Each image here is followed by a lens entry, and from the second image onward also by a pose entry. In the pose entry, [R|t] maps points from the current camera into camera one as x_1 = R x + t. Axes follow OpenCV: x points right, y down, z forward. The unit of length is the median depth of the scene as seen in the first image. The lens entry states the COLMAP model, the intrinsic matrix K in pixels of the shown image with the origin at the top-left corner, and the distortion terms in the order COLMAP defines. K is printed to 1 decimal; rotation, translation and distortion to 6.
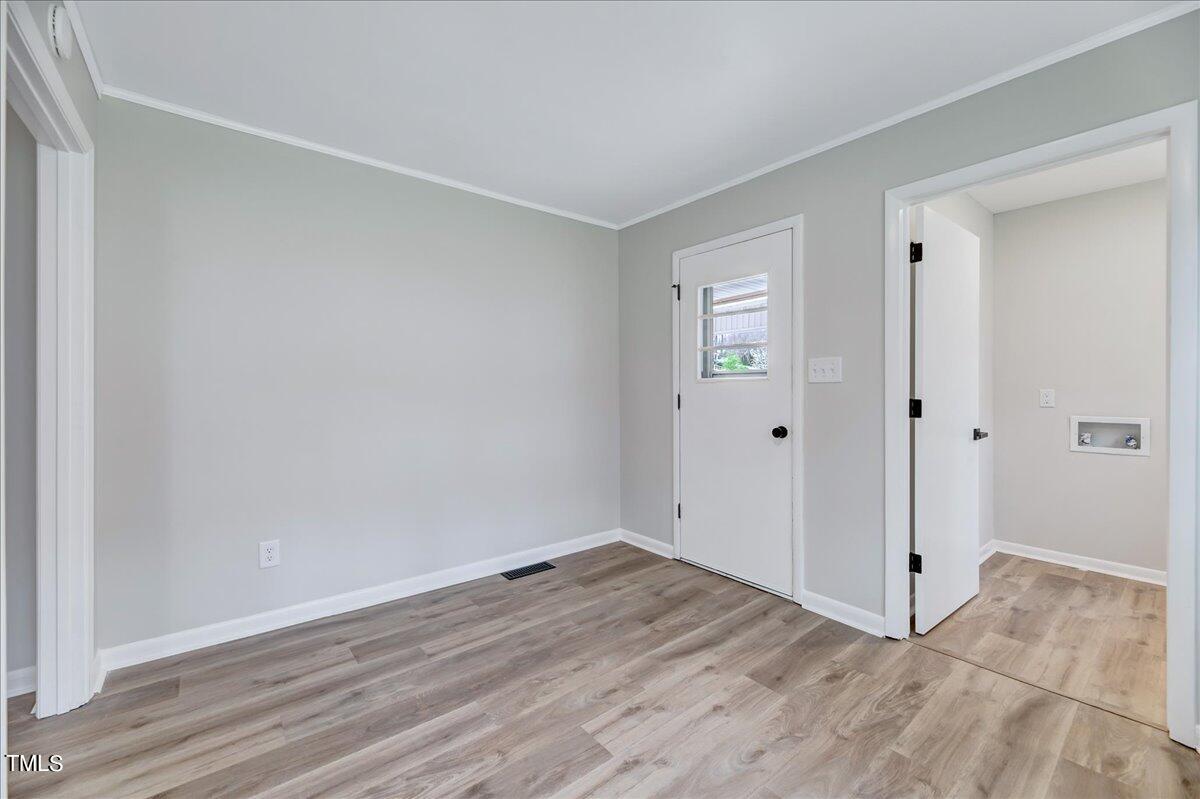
lens RADIAL K [[489.4, 0, 601.4], [0, 489.4, 390.3], [0, 0, 1]] dist [-0.001499, -0.001919]
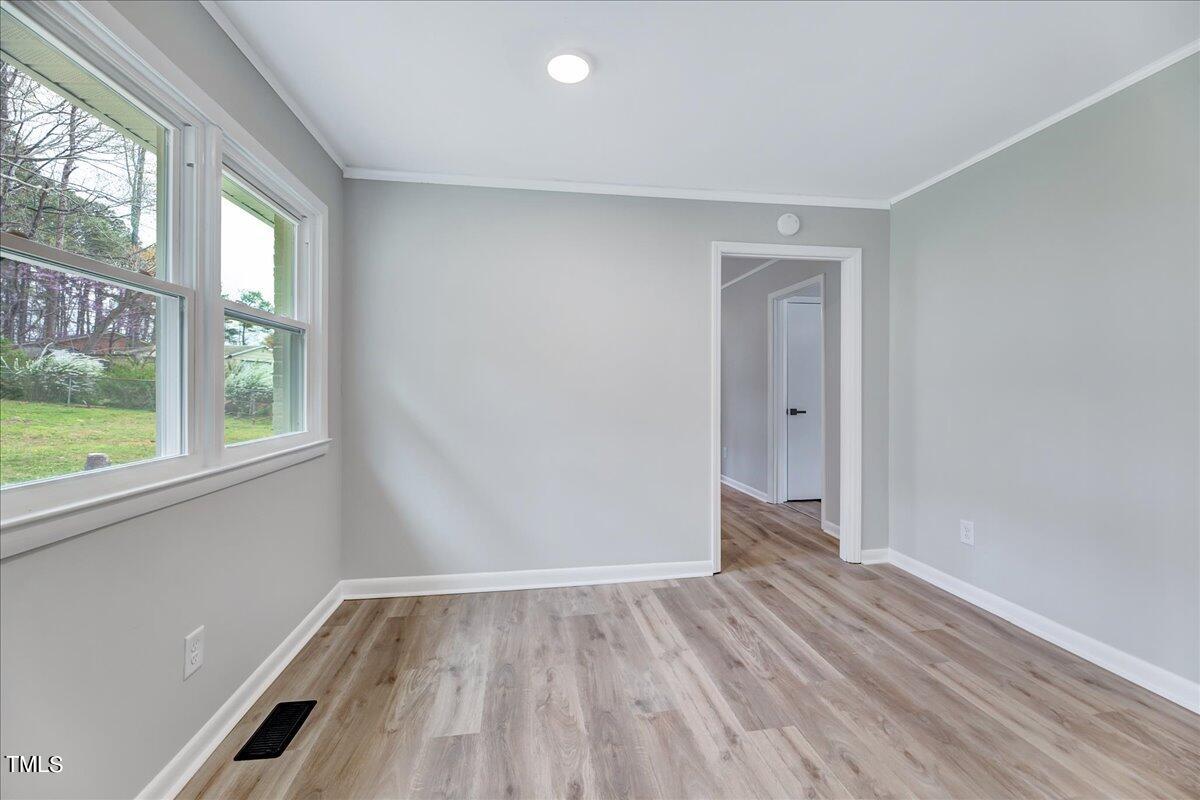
lens RADIAL K [[489.4, 0, 594.5], [0, 489.4, 387.9], [0, 0, 1]] dist [-0.001499, -0.001919]
pose [[-0.507197, 0.005155, -0.861814, 0.805240], [0.002510, 0.999987, 0.004504, -0.010092], [0.861826, 0.000121, -0.507204, 0.905042]]
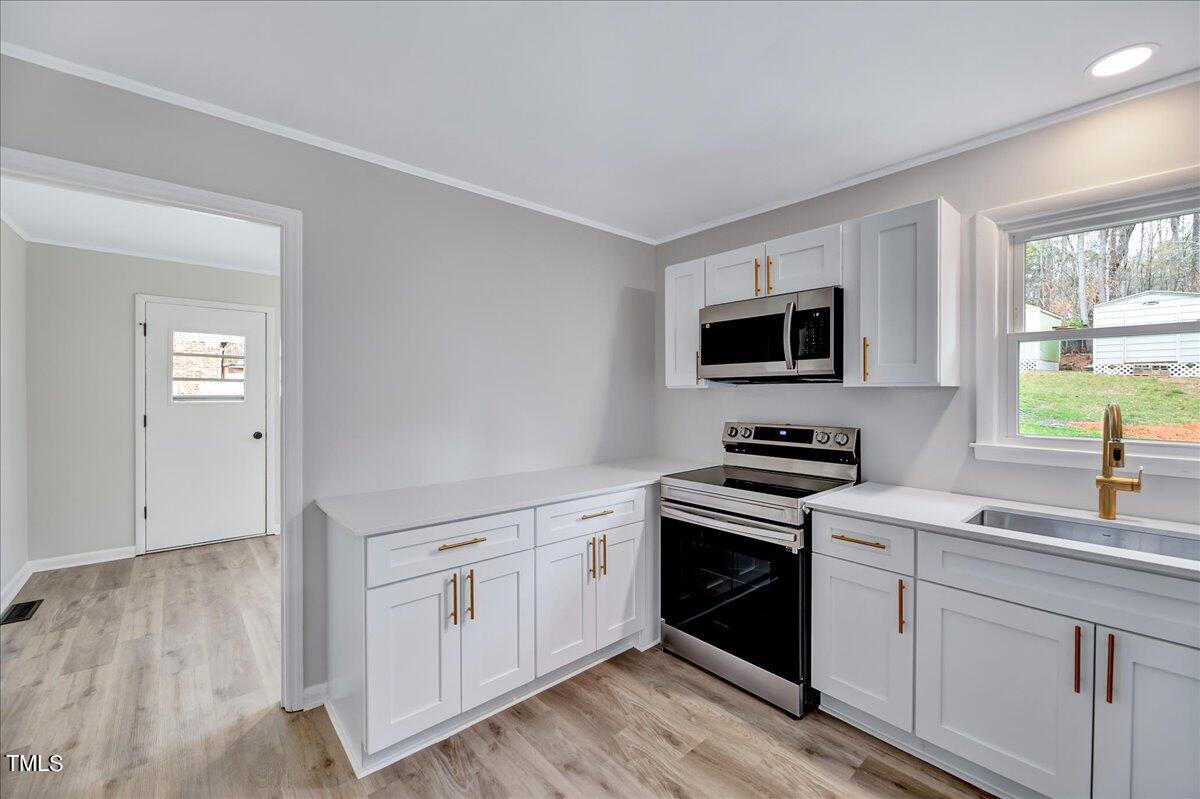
lens RADIAL K [[489.4, 0, 602.6], [0, 489.4, 395.3], [0, 0, 1]] dist [-0.001499, -0.001919]
pose [[-0.039020, -0.008717, 0.999200, -1.606664], [0.000236, 0.999962, 0.008733, -0.074755], [-0.999238, 0.000576, -0.039016, -0.102348]]
